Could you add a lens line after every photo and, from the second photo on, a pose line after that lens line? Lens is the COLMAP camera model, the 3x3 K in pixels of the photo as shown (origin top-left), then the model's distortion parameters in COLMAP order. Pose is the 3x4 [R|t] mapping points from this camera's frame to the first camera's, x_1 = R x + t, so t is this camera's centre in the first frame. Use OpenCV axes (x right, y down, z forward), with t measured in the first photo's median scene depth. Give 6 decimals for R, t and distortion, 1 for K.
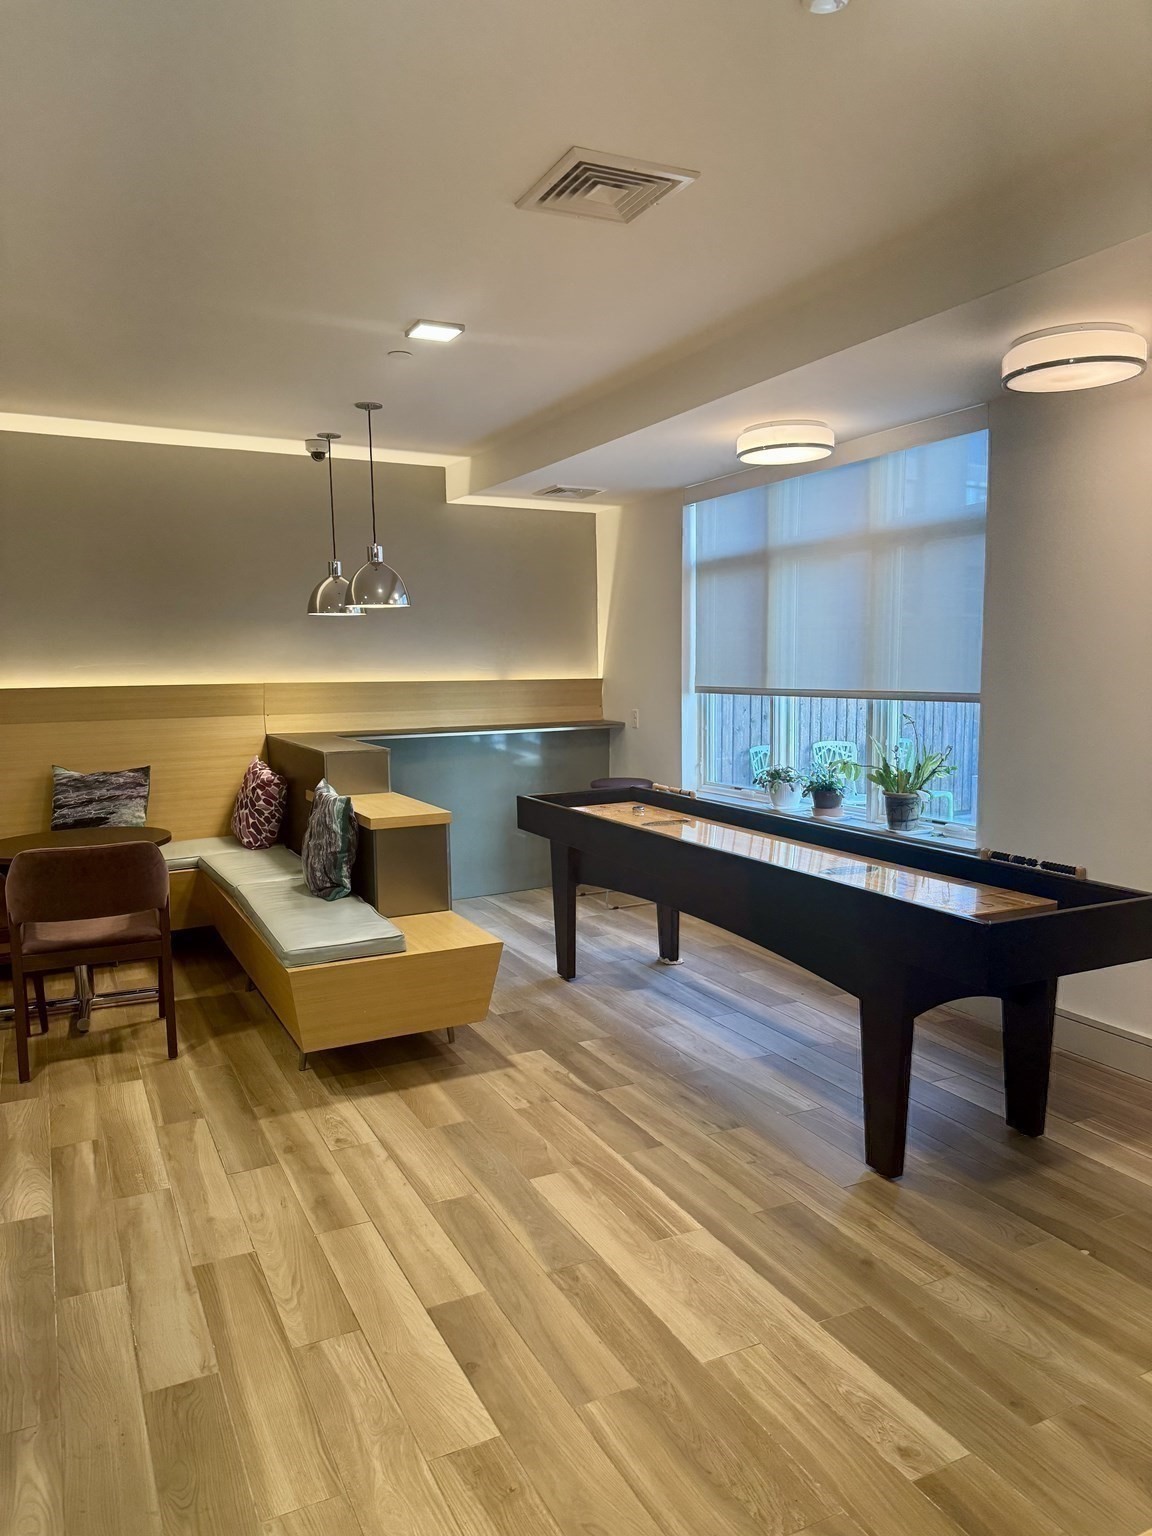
lens RADIAL K [[1076.1, 0, 581.2], [0, 1076.1, 776.9], [0, 0, 1]] dist [0.071368, -0.092646]
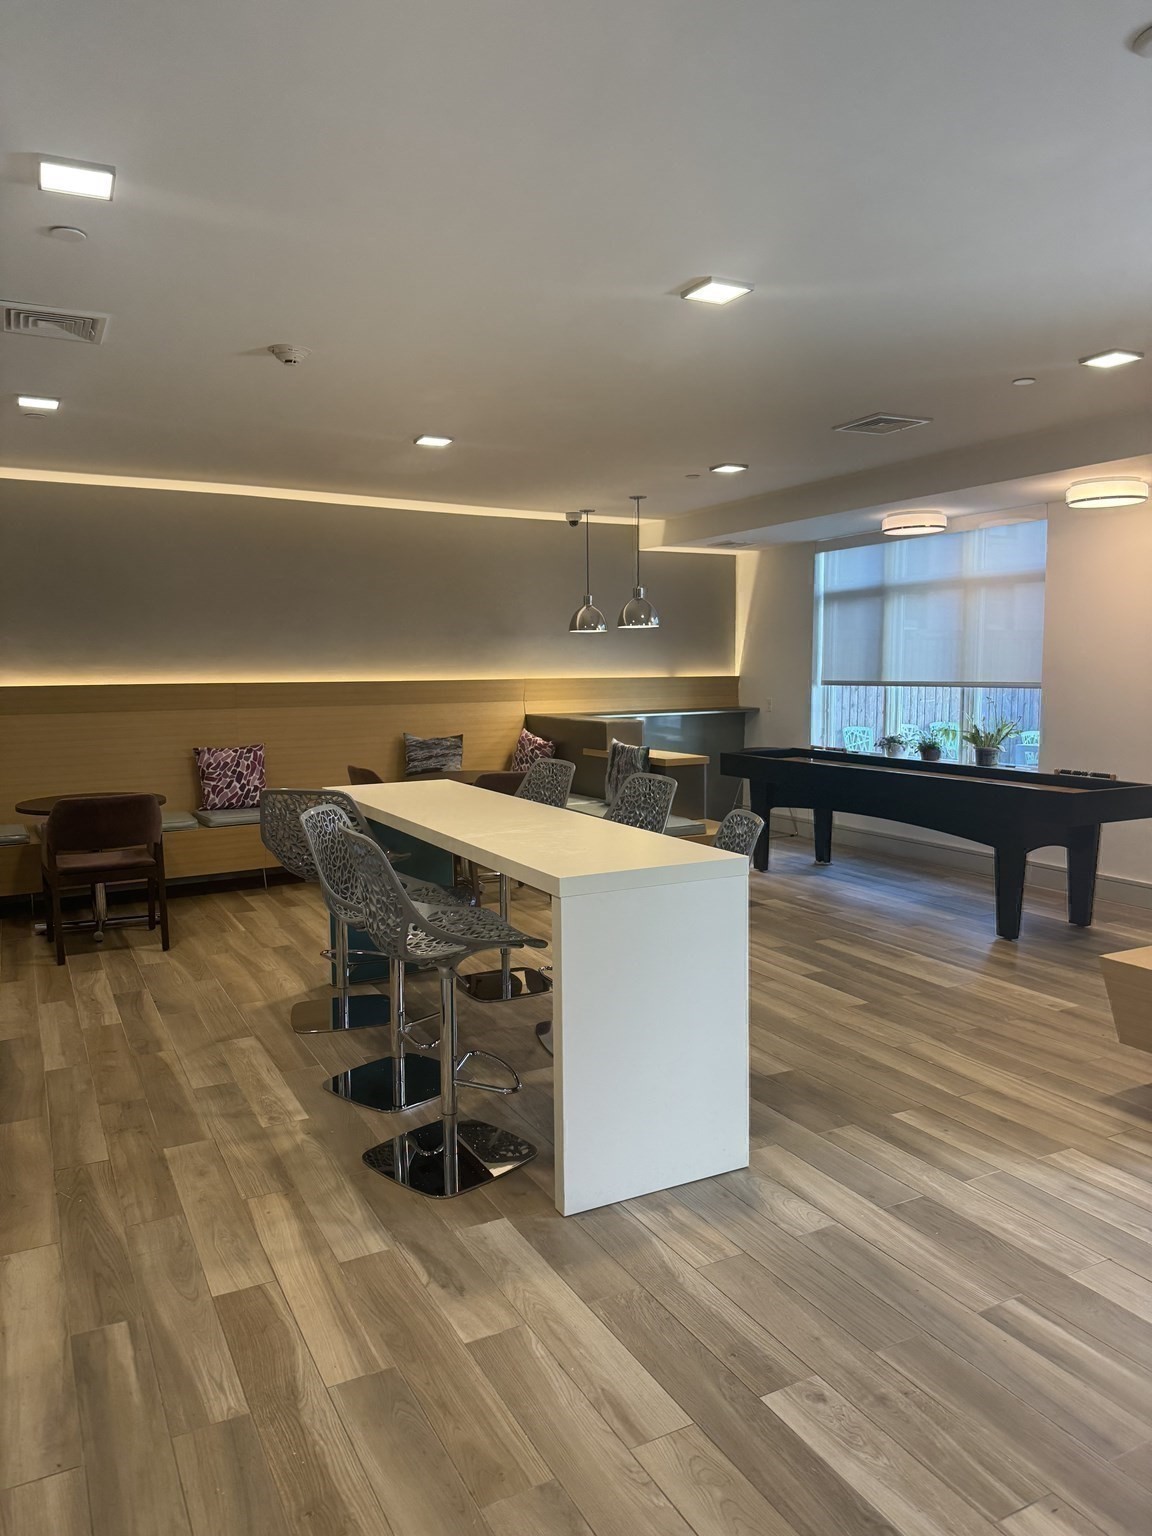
lens RADIAL K [[1088.7, 0, 576.0], [0, 1088.7, 768.0], [0, 0, 1]] dist [0.087190, -0.096177]
pose [[0.999856, -0.000072, 0.016956, -0.278665], [0.000299, 0.999911, -0.013352, 0.057379], [-0.016953, 0.013355, 0.999767, -0.493905]]
